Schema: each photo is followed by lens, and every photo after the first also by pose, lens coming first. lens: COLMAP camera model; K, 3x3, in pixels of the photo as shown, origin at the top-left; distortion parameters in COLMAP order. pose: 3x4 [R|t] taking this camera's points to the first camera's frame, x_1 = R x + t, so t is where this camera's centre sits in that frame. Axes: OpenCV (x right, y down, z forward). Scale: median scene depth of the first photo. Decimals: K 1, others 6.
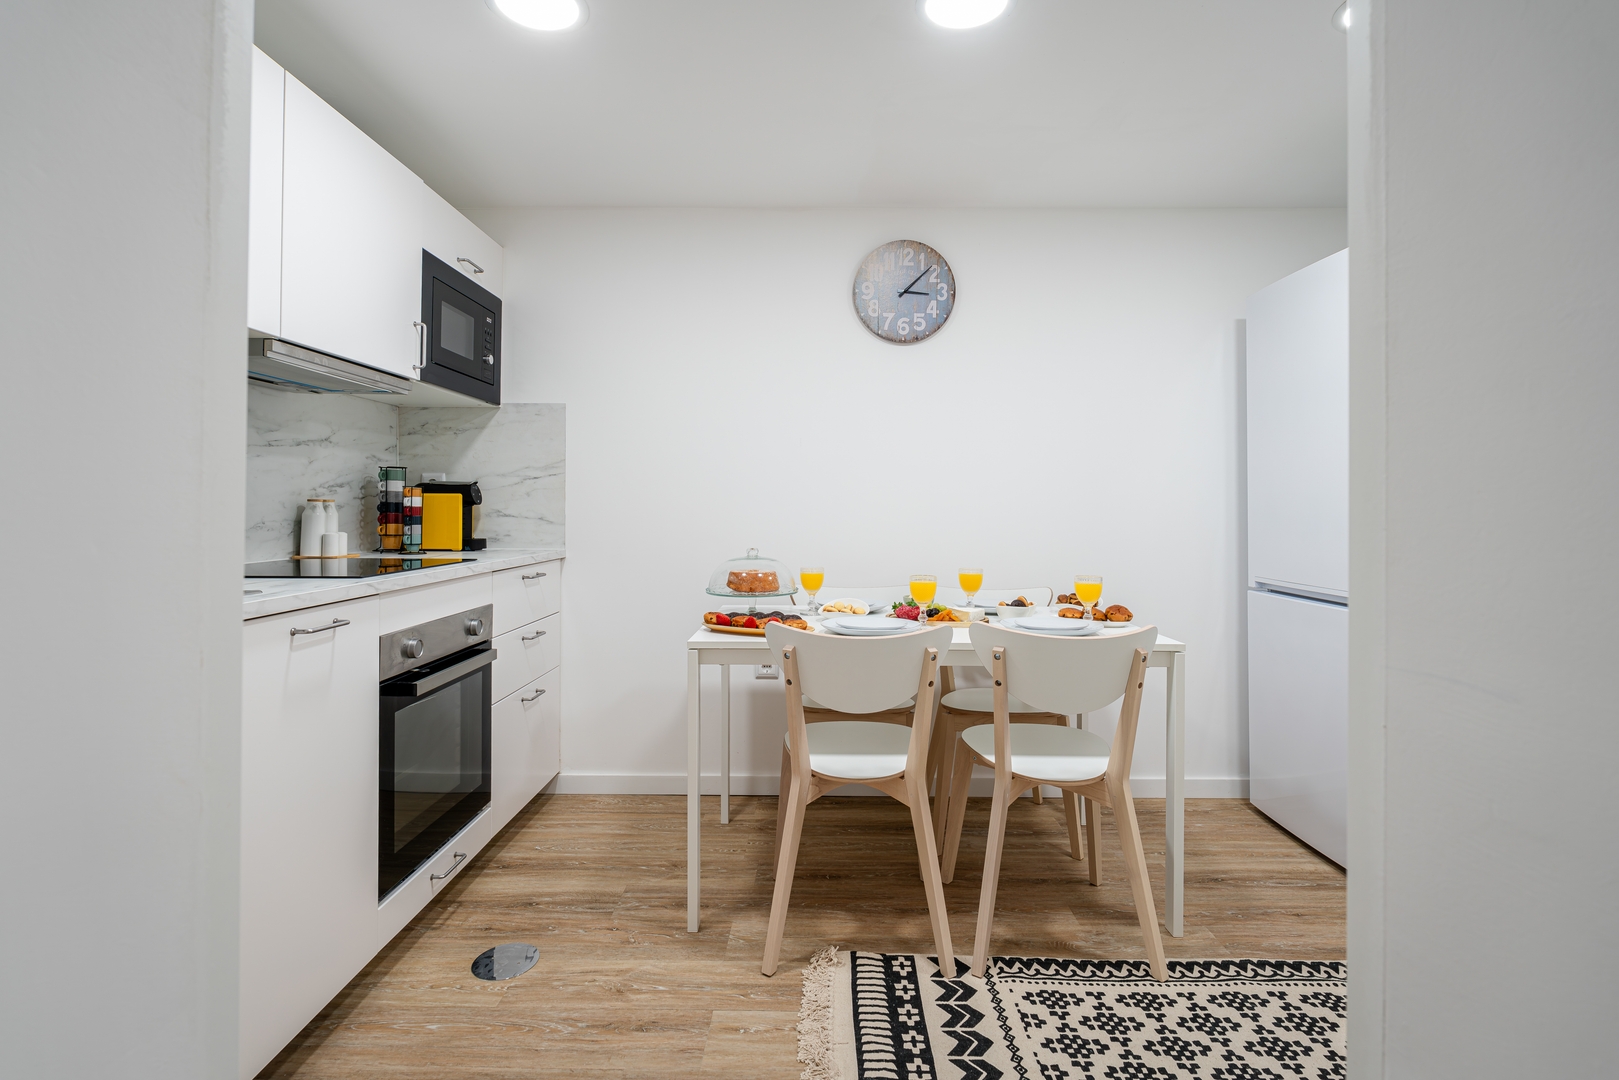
lens RADIAL K [[792.0, 0, 803.9], [0, 792.0, 512.8], [0, 0, 1]] dist [-0.011034, 0.002195]
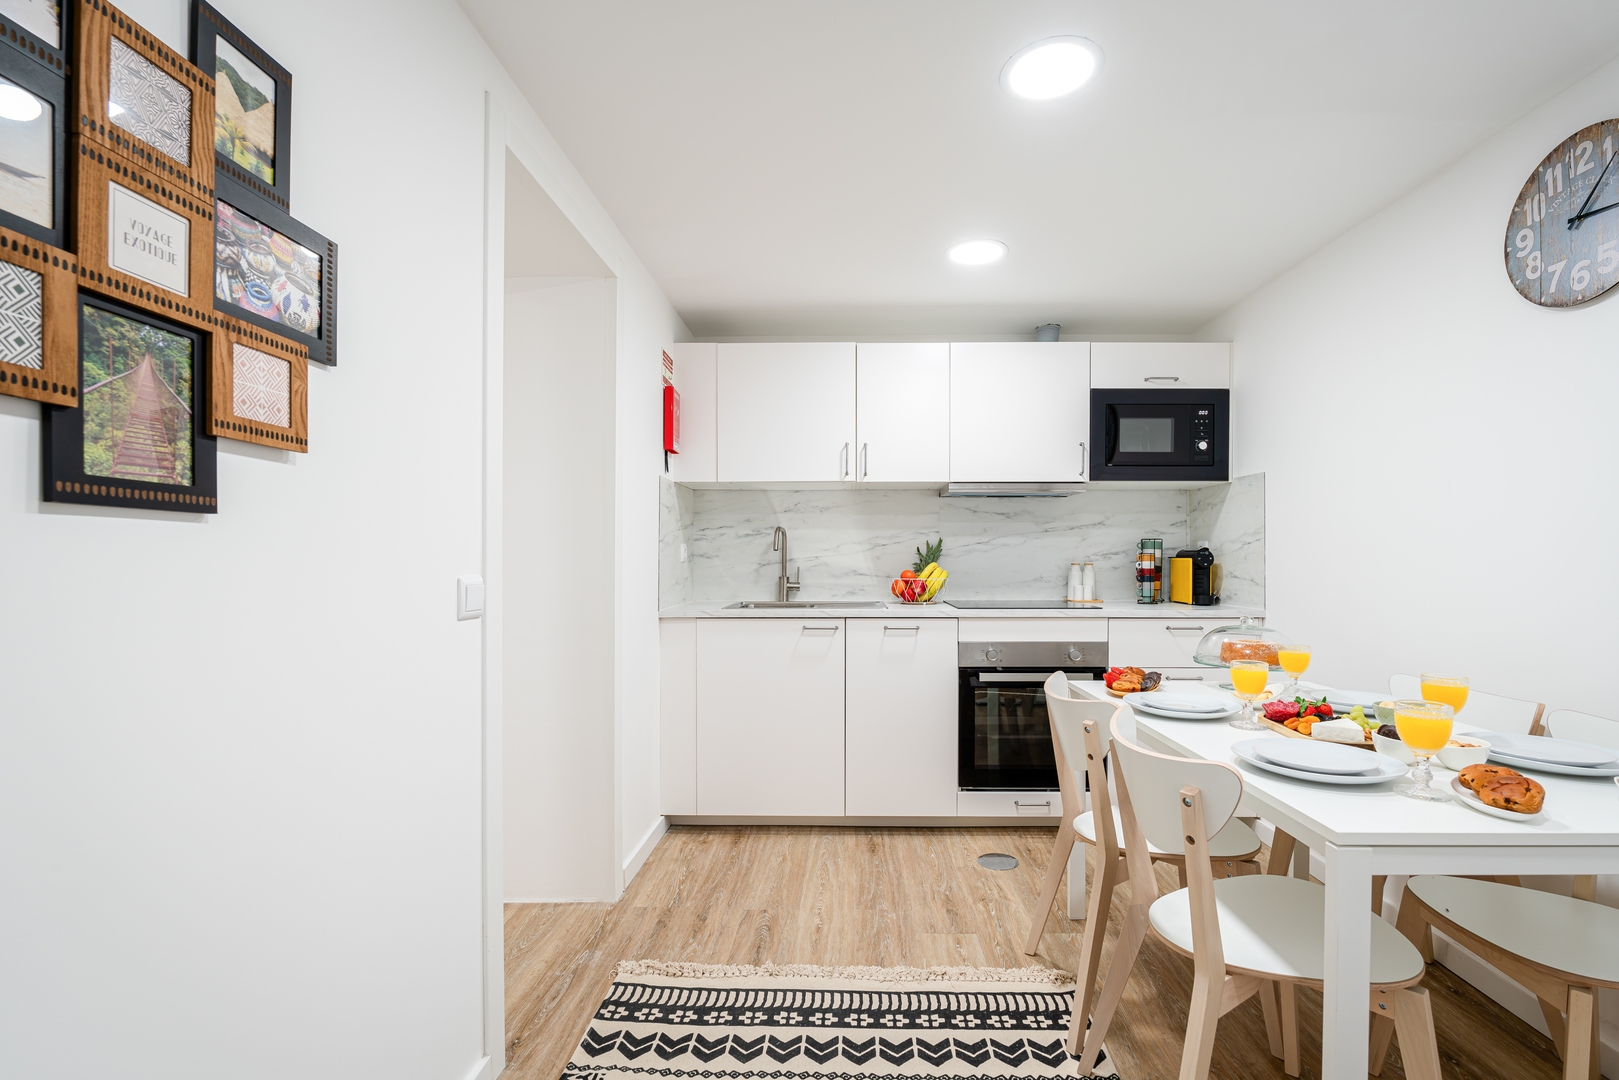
lens RADIAL K [[727.4, 0, 839.3], [0, 727.4, 568.6], [0, 0, 1]] dist [-0.009804, 0.000720]
pose [[-0.004251, 0.010287, -0.999938, 0.852623], [-0.007144, 0.999921, 0.010318, -0.018934], [0.999965, 0.007187, -0.004178, 0.556852]]
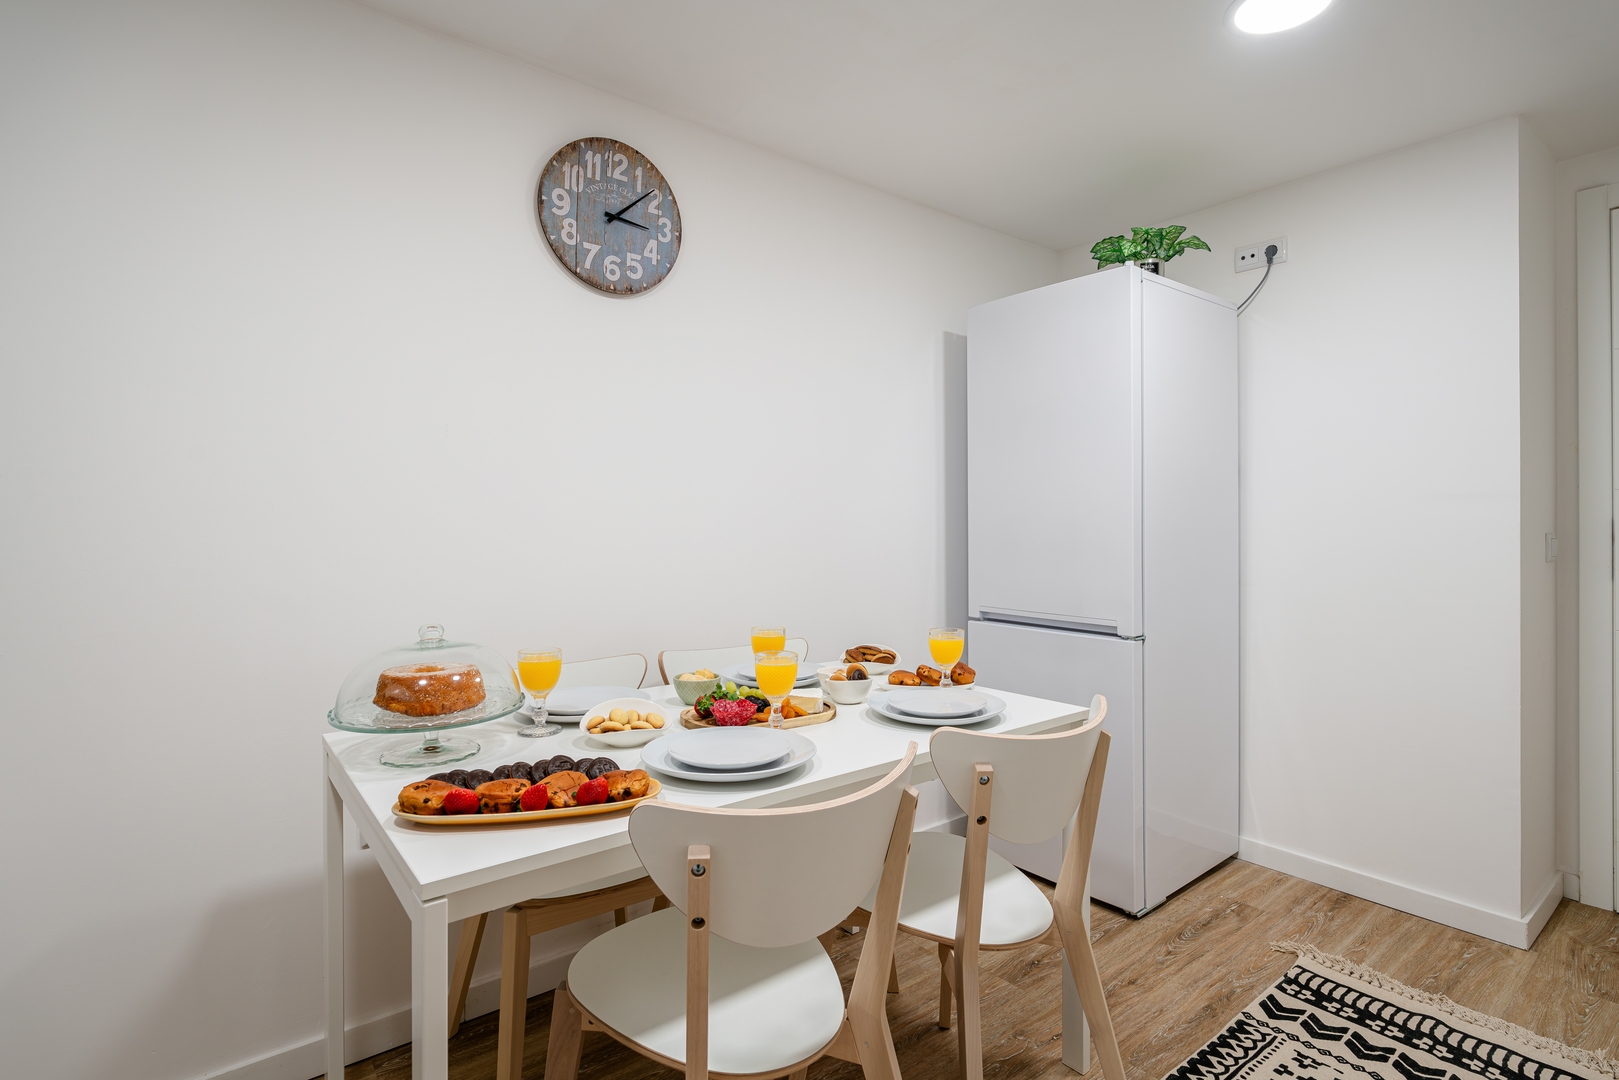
lens RADIAL K [[792.0, 0, 816.3], [0, 792.0, 523.5], [0, 0, 1]] dist [-0.011034, 0.002195]
pose [[0.773452, -0.005213, 0.633833, -0.210451], [0.009141, 0.999954, -0.002930, -0.019596], [-0.633788, 0.008060, 0.773465, 0.470580]]
